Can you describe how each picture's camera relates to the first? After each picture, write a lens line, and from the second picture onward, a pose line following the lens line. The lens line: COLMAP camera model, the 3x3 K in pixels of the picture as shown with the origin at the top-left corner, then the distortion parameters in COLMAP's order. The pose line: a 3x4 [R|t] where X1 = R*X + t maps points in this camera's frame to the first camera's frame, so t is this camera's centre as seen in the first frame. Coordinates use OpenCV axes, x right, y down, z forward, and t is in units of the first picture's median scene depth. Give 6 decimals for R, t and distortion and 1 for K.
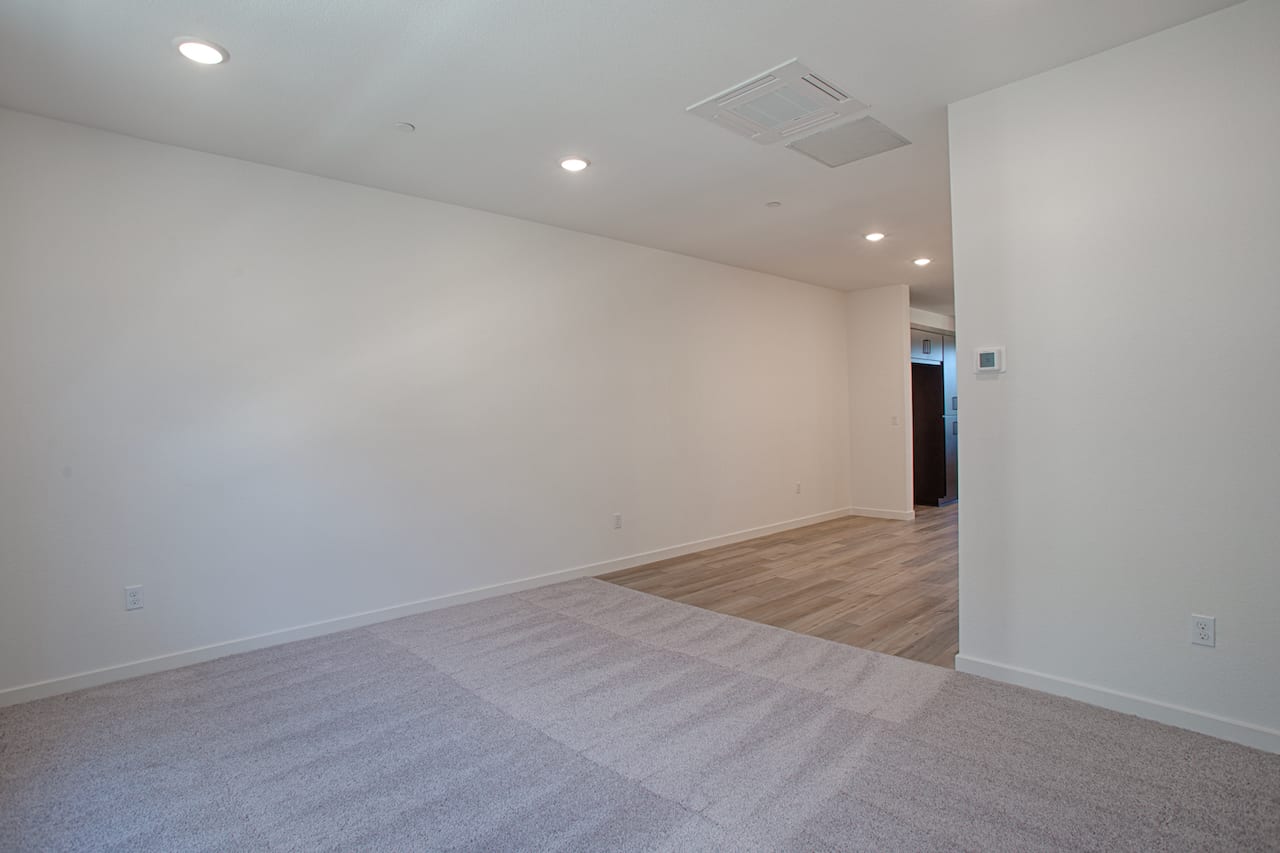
lens RADIAL K [[640.1, 0, 637.7], [0, 640.1, 421.9], [0, 0, 1]] dist [-0.063562, 0.035288]
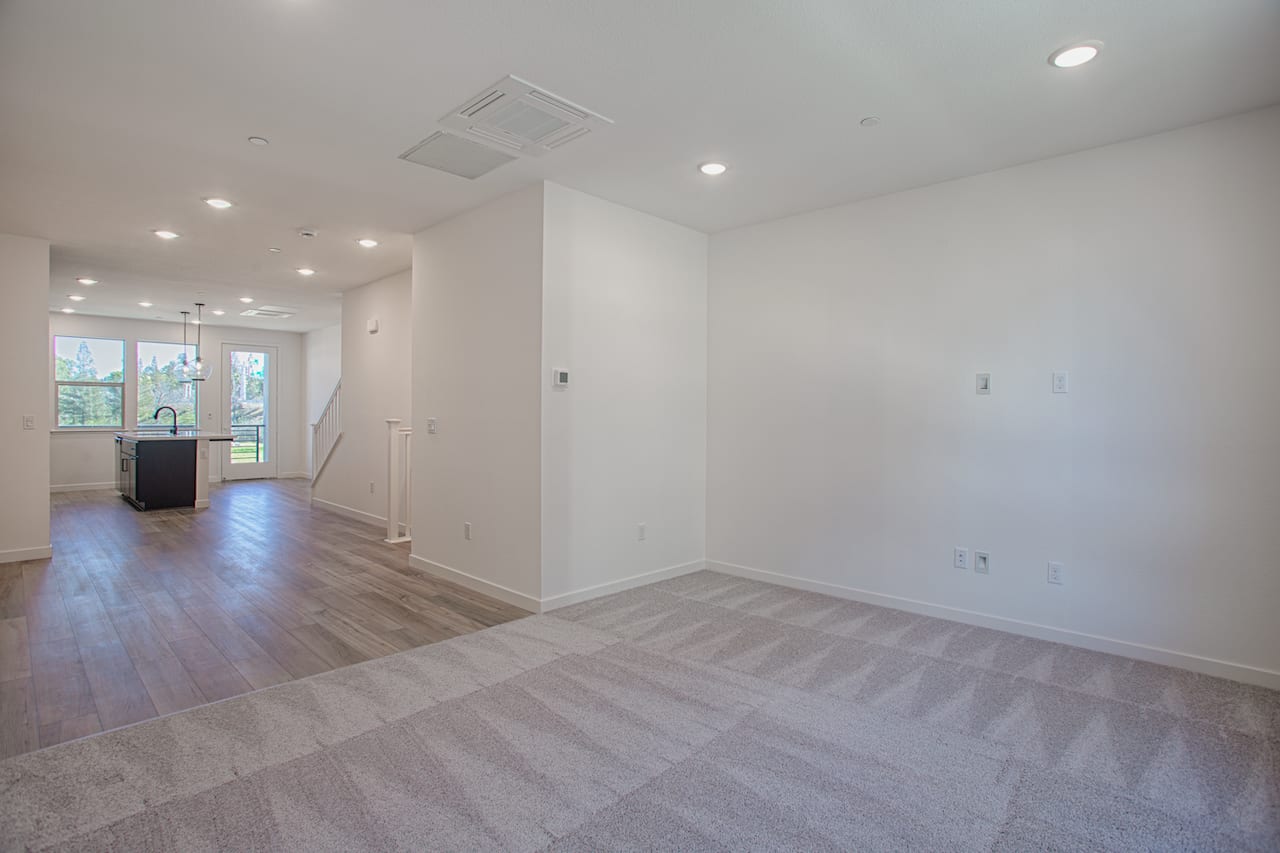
lens RADIAL K [[640.1, 0, 637.7], [0, 640.1, 421.9], [0, 0, 1]] dist [-0.063562, 0.035288]
pose [[-0.039496, 0.007217, 0.999194, -0.861245], [0.004467, 0.999965, -0.007046, 0.010628], [-0.999210, 0.004185, -0.039527, 0.886188]]
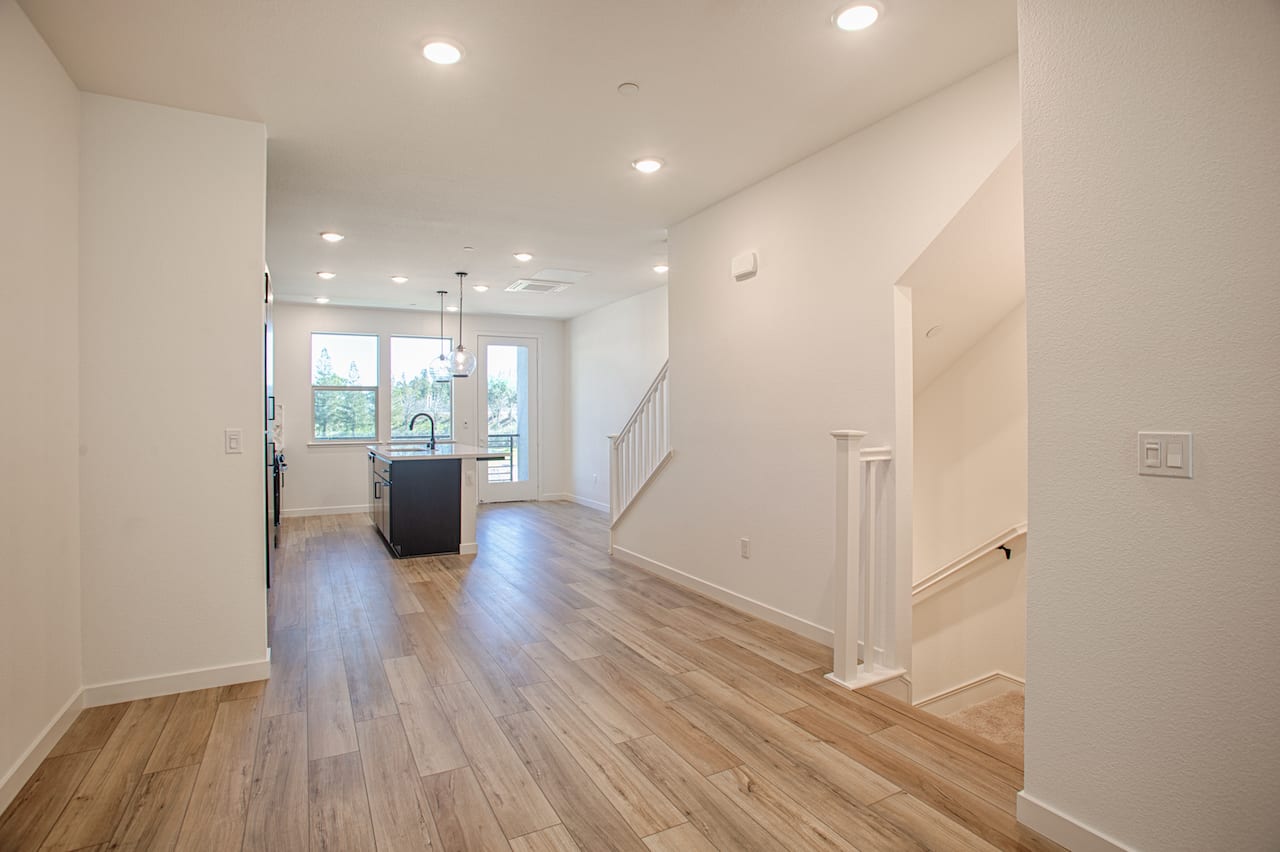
lens RADIAL K [[645.3, 0, 626.2], [0, 645.3, 421.4], [0, 0, 1]] dist [-0.077045, 0.037145]
pose [[0.280832, 0.013870, 0.959657, 0.236789], [0.009407, 0.999808, -0.017203, -0.018199], [-0.959711, 0.013858, 0.280648, 1.697428]]
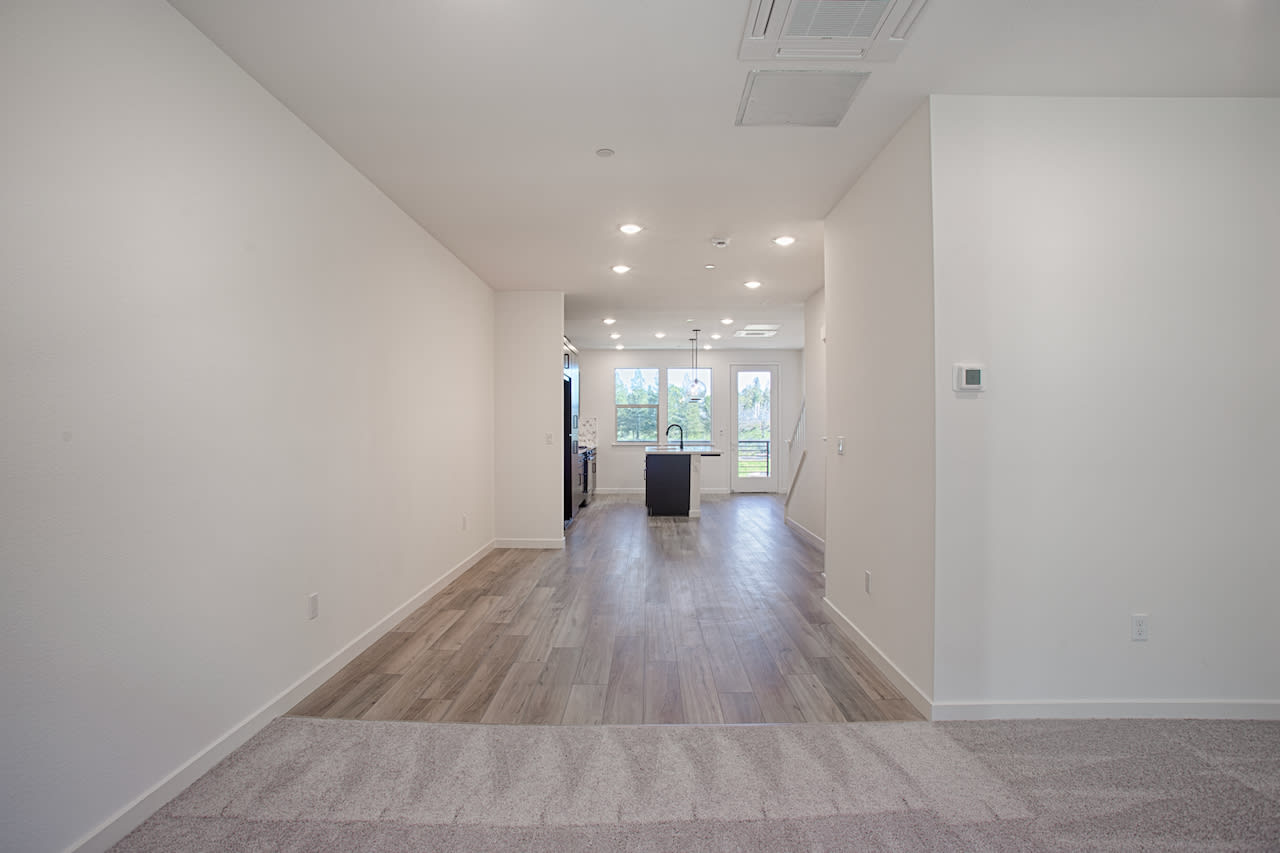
lens RADIAL K [[662.4, 0, 635.6], [0, 662.4, 424.3], [0, 0, 1]] dist [-0.071271, 0.039566]
pose [[0.696104, 0.023980, 0.717540, -0.482480], [-0.007466, 0.999630, -0.026164, 0.000640], [-0.717902, 0.012856, 0.696025, 0.682596]]
